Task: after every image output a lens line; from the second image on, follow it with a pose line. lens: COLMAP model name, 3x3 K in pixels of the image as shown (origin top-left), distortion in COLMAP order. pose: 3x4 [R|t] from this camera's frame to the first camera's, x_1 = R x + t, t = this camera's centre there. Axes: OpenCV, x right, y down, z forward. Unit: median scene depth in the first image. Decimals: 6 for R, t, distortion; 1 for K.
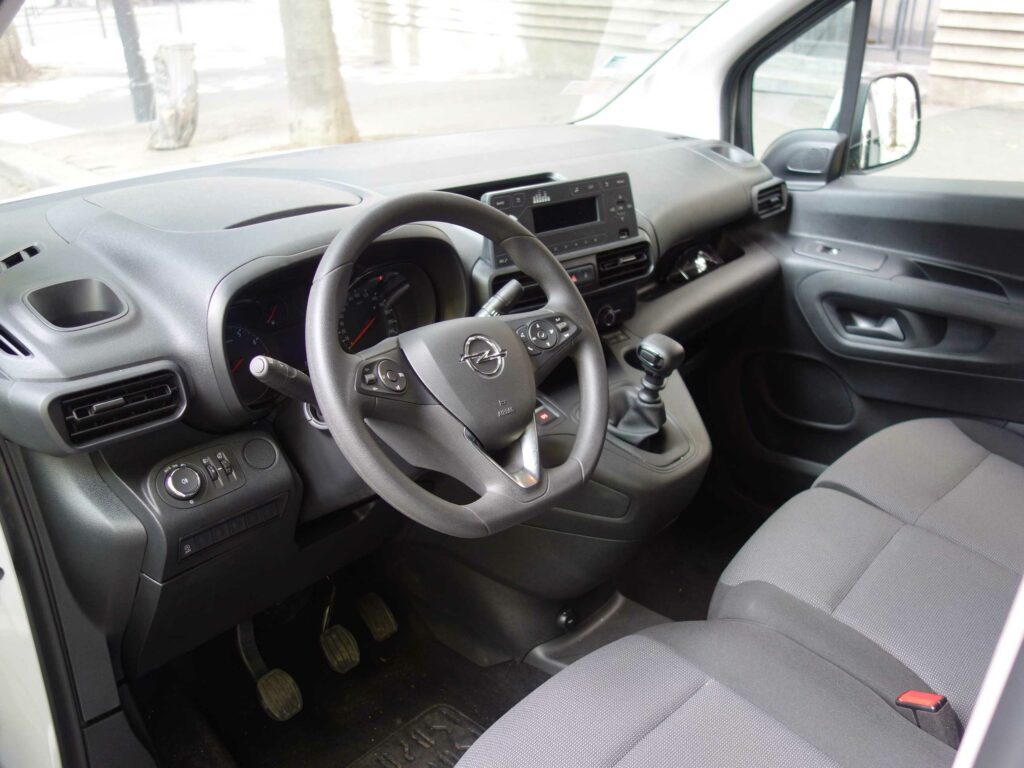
lens RADIAL K [[899.4, 0, 511.1], [0, 899.4, 384.4], [0, 0, 1]] dist [0.007946, -0.005851]
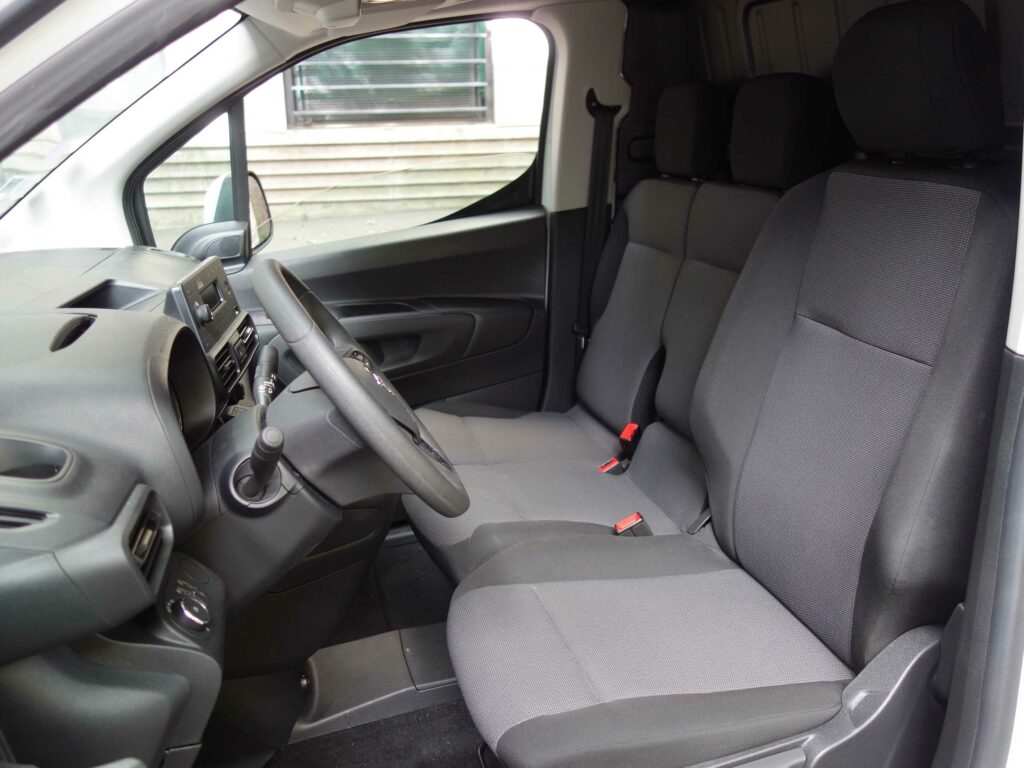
lens RADIAL K [[899.4, 0, 510.7], [0, 899.4, 386.4], [0, 0, 1]] dist [0.007946, -0.005851]
pose [[0.538526, -0.272415, 0.797358, -1.246154], [0.375449, 0.924743, 0.062362, -0.057717], [-0.754339, 0.265784, 0.600276, 0.224083]]
